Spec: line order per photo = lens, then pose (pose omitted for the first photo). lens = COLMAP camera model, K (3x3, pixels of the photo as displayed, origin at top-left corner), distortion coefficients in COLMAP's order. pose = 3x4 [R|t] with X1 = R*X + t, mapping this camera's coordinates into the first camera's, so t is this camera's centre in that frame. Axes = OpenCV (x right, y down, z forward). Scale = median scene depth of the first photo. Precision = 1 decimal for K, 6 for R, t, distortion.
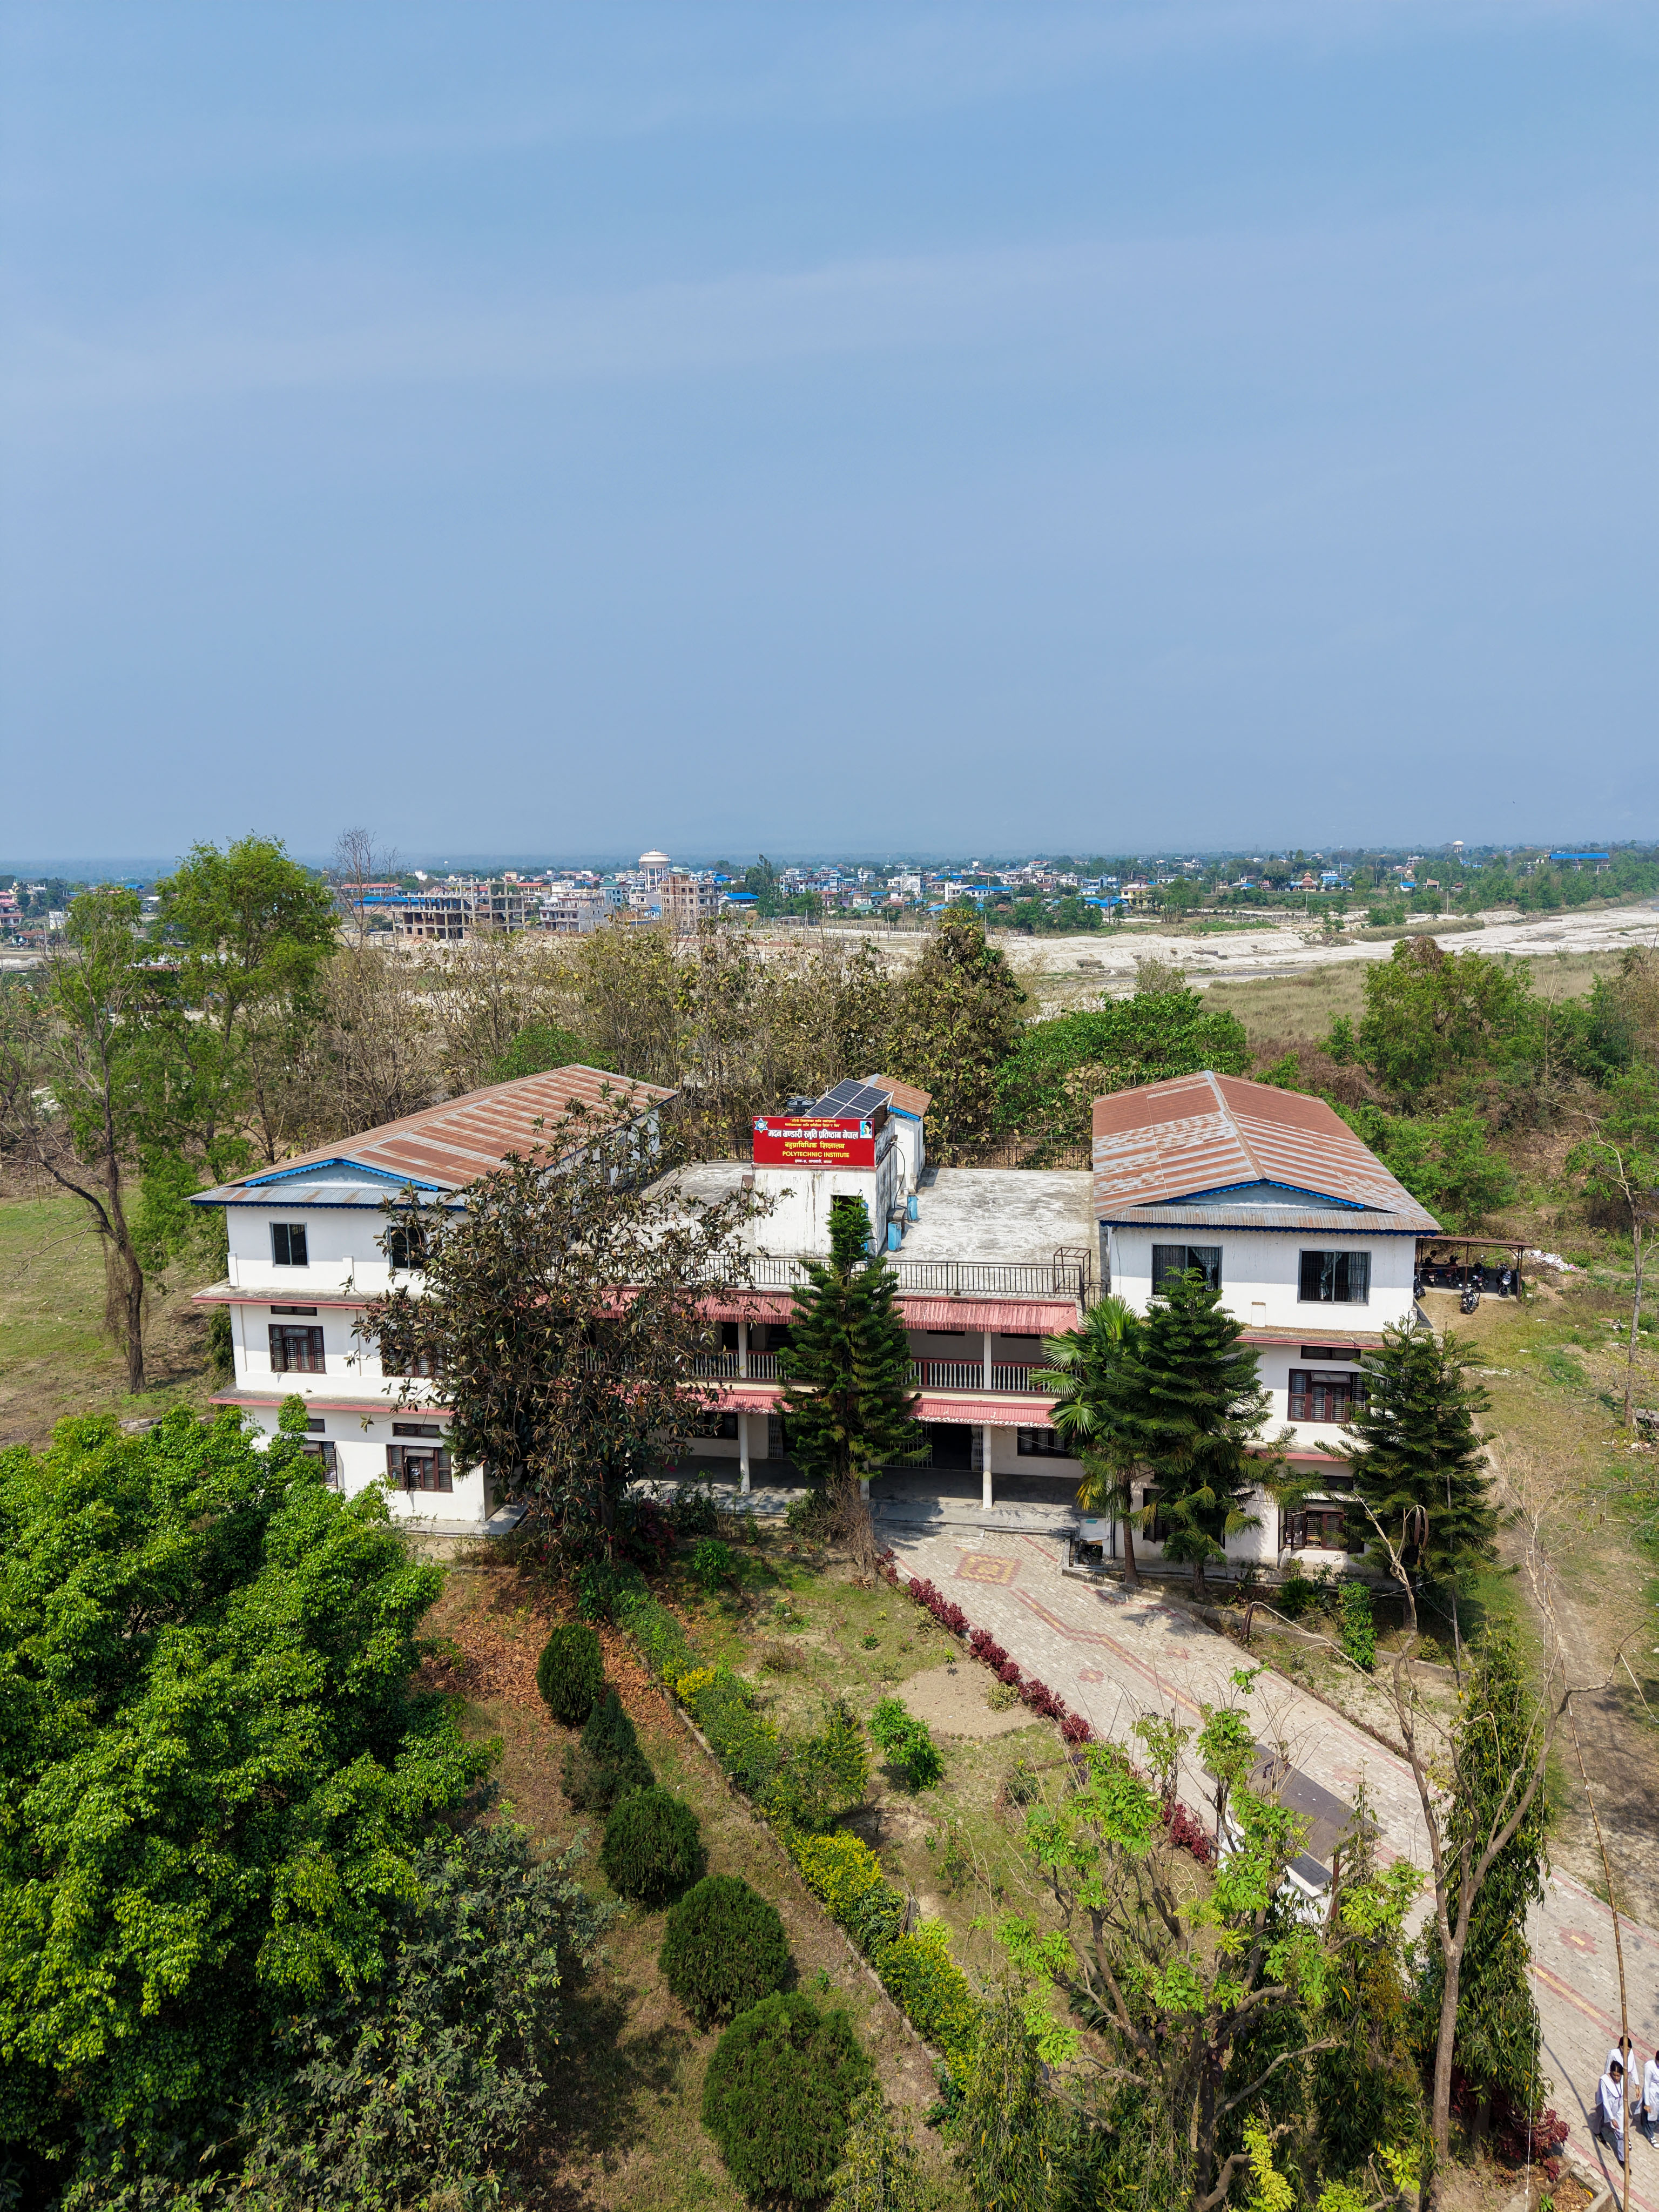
lens RADIAL K [[1475.5, 0, 831.4], [0, 1475.5, 1100.5], [0, 0, 1]] dist [0.042968, -0.048253]
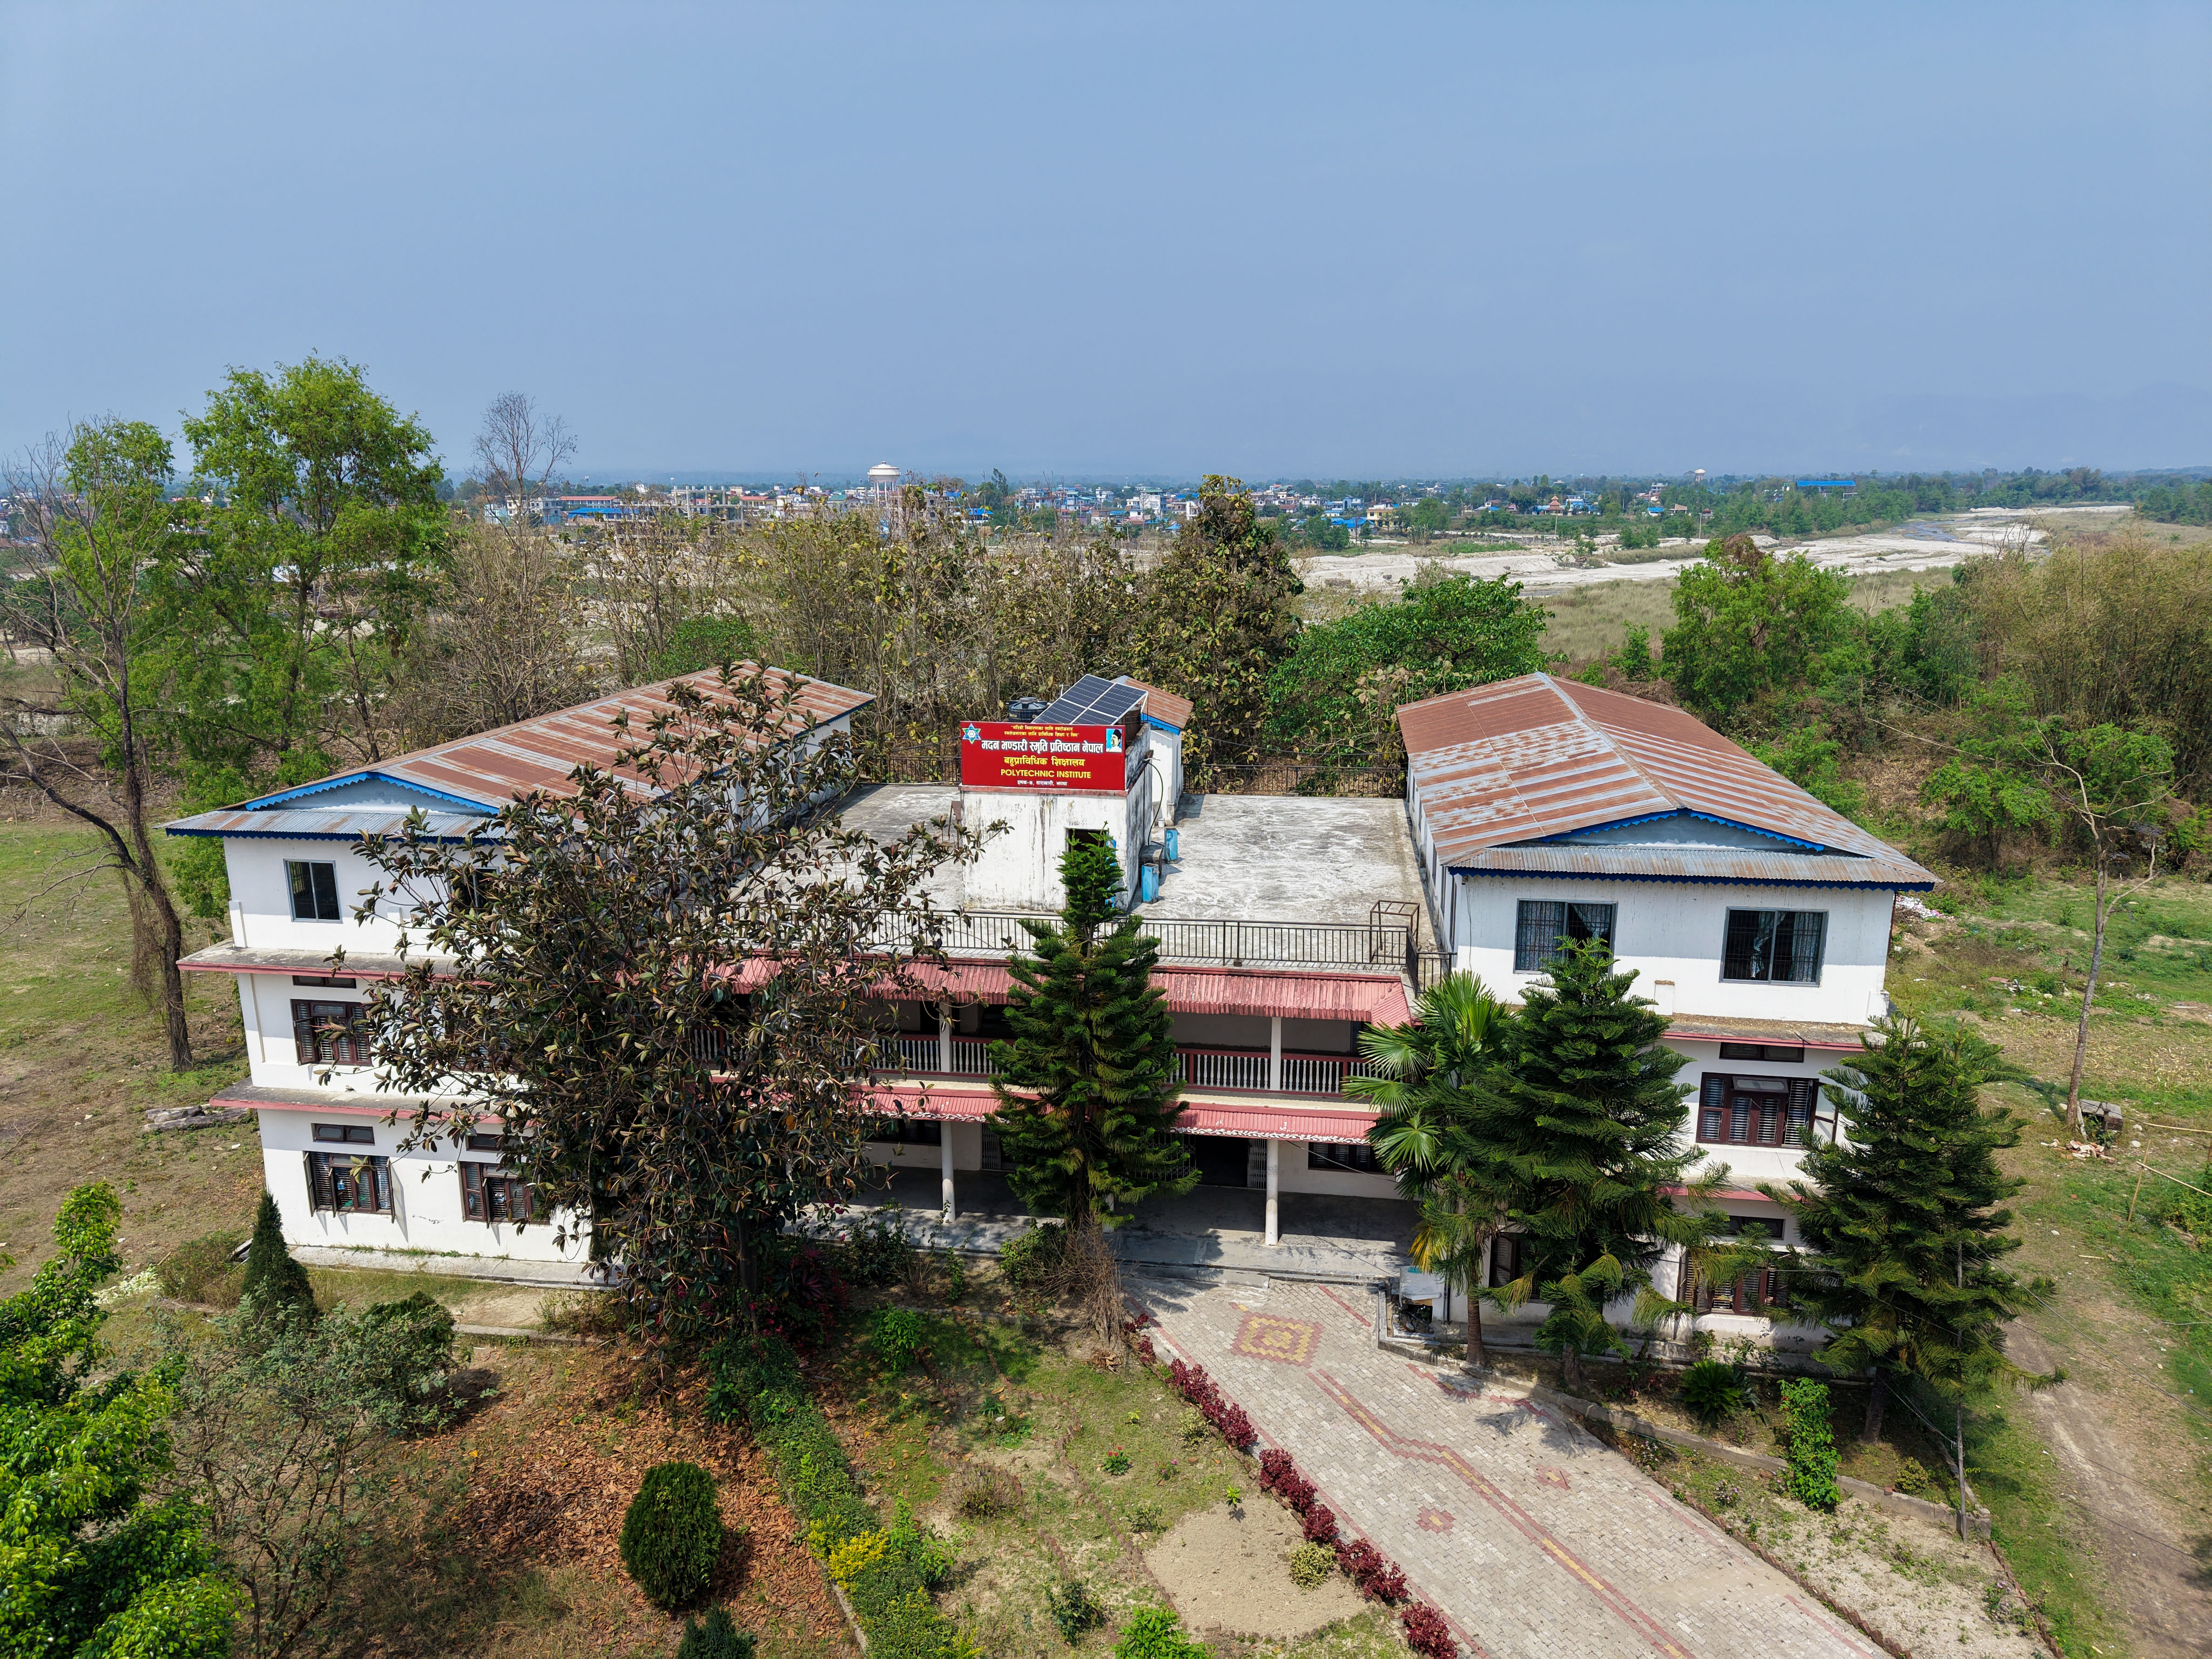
lens RADIAL K [[1475.5, 0, 1113.0], [0, 1475.5, 829.8], [0, 0, 1]] dist [0.042968, -0.048253]
pose [[0.999496, 0.005359, 0.031278, 0.000434], [-0.007496, 0.997615, 0.068617, 0.014914], [-0.030835, -0.068817, 0.997153, 0.273938]]
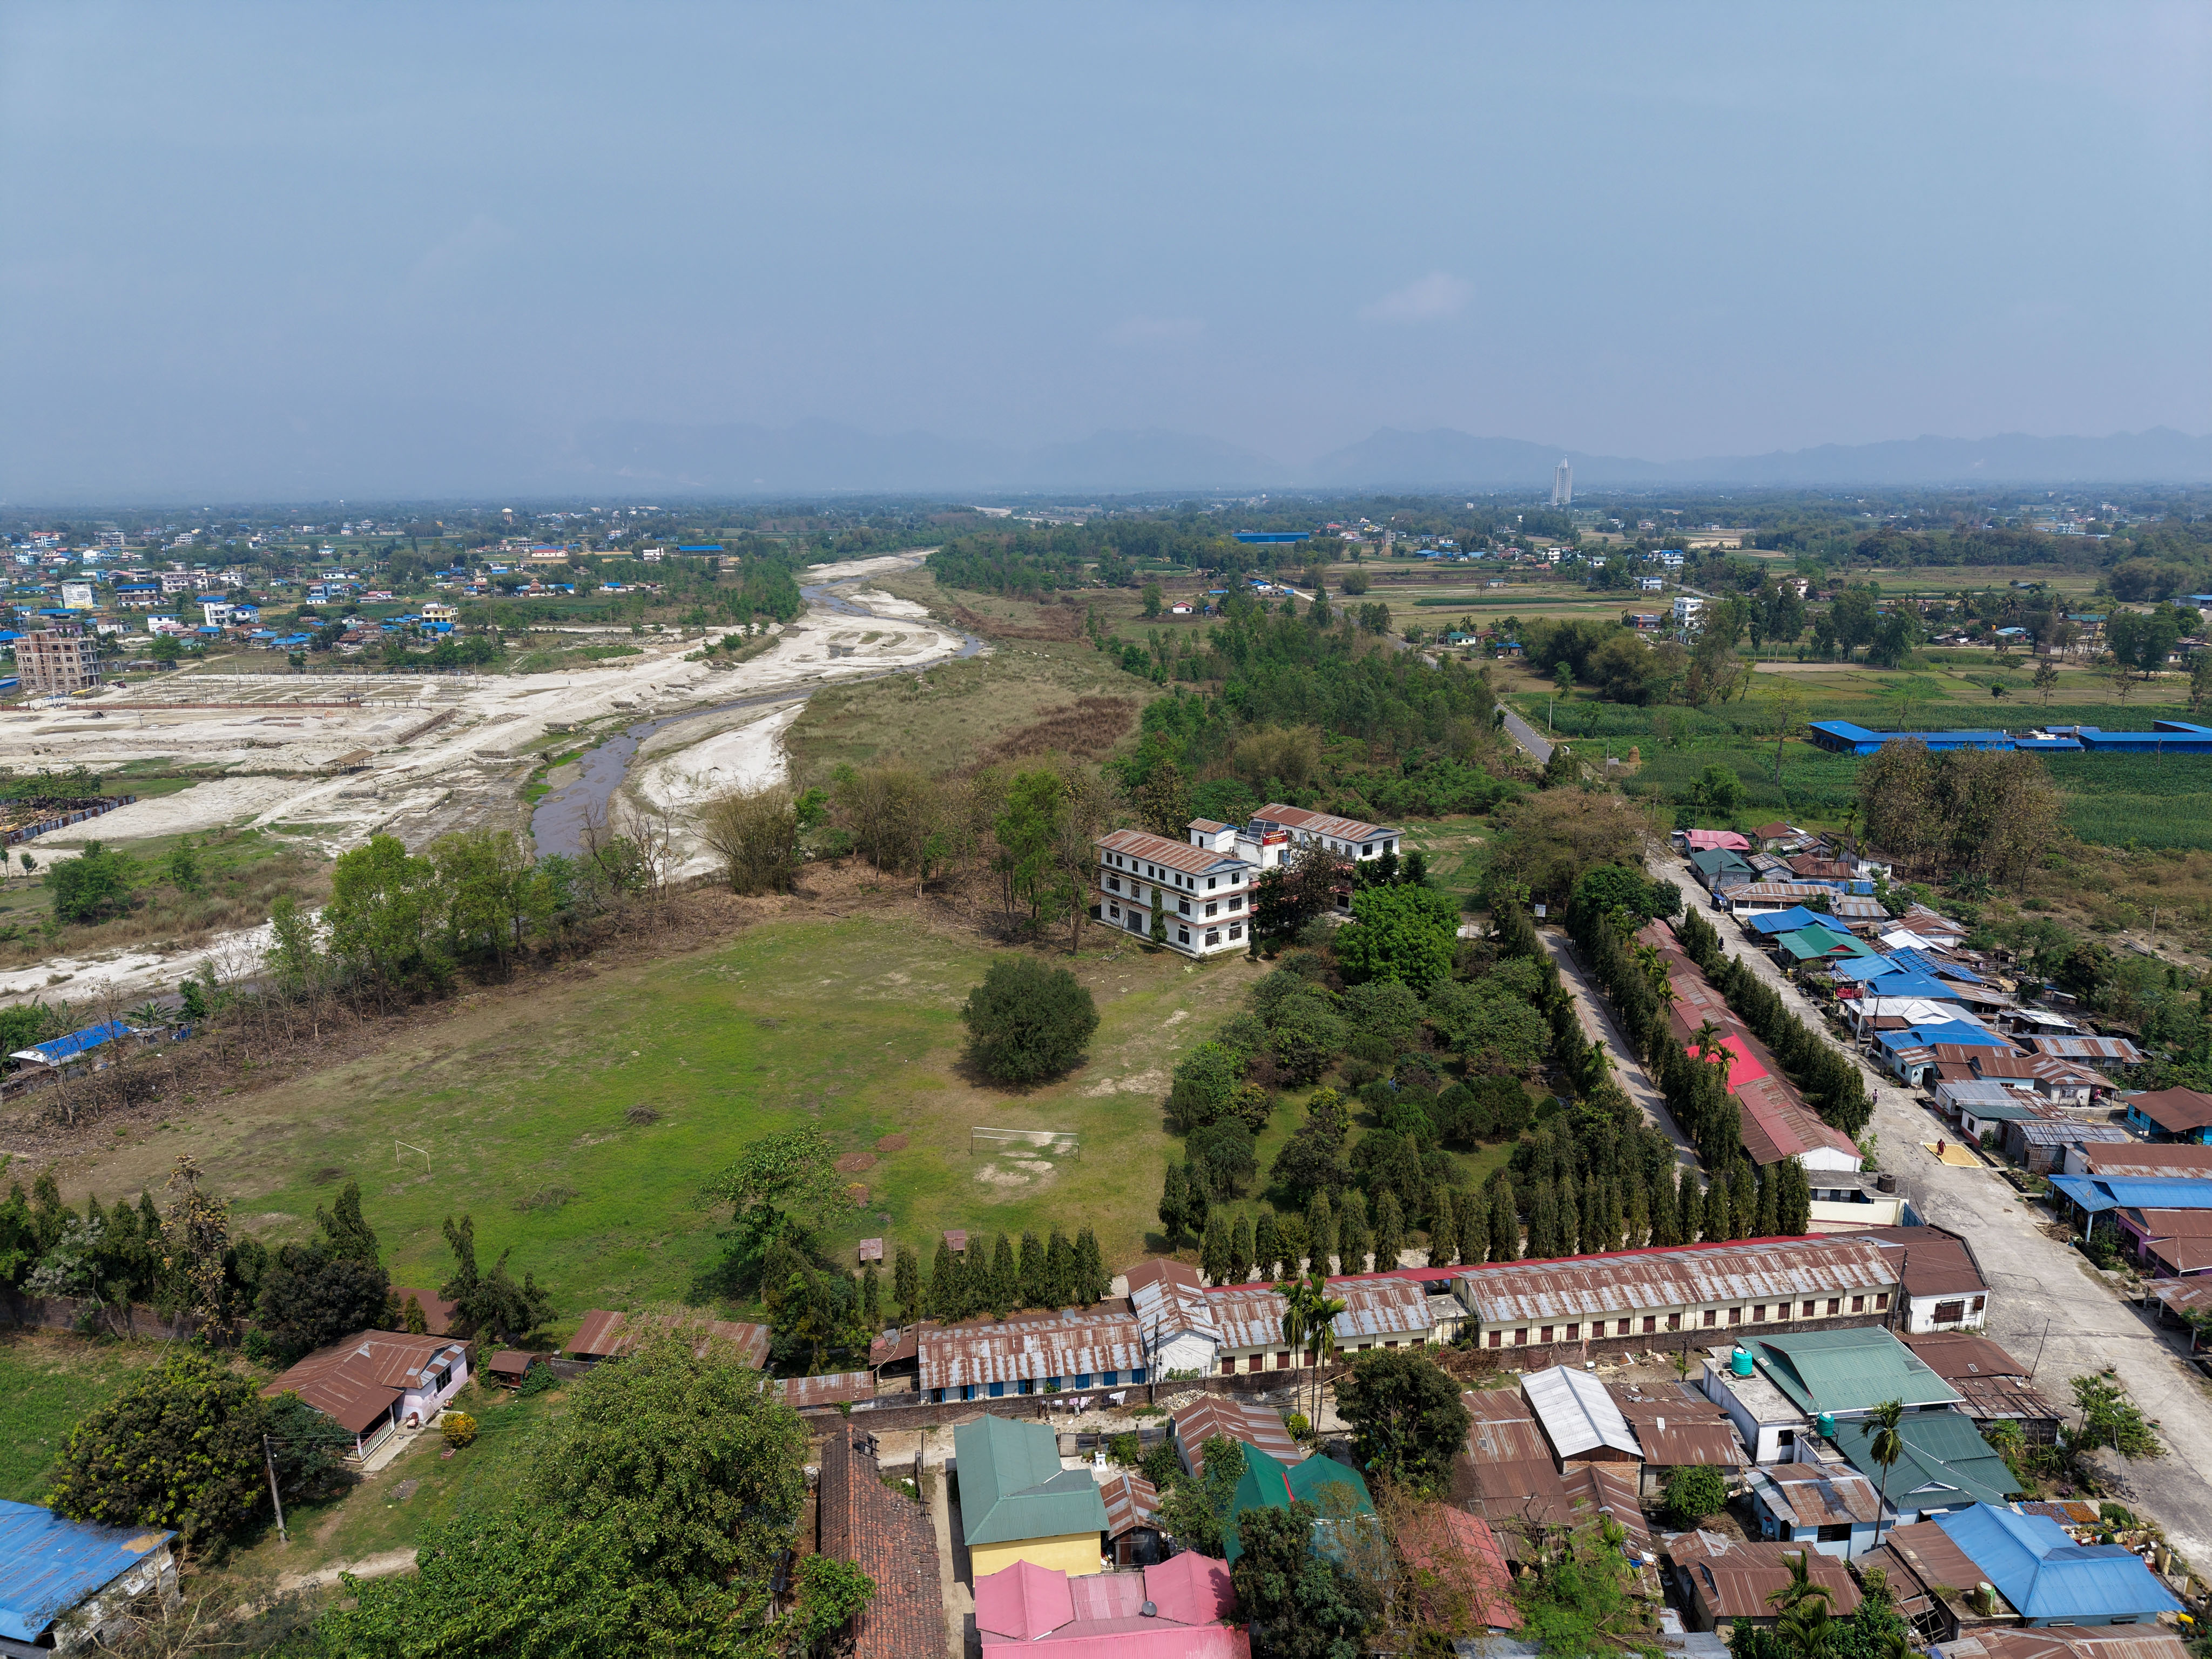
lens RADIAL K [[1475.5, 0, 1115.2], [0, 1475.5, 813.5], [0, 0, 1]] dist [0.042968, -0.048253]
pose [[0.678769, -0.148343, 0.719213, -3.378110], [0.115106, 0.988770, 0.095307, -0.495769], [-0.725275, 0.018094, 0.688222, -1.531364]]
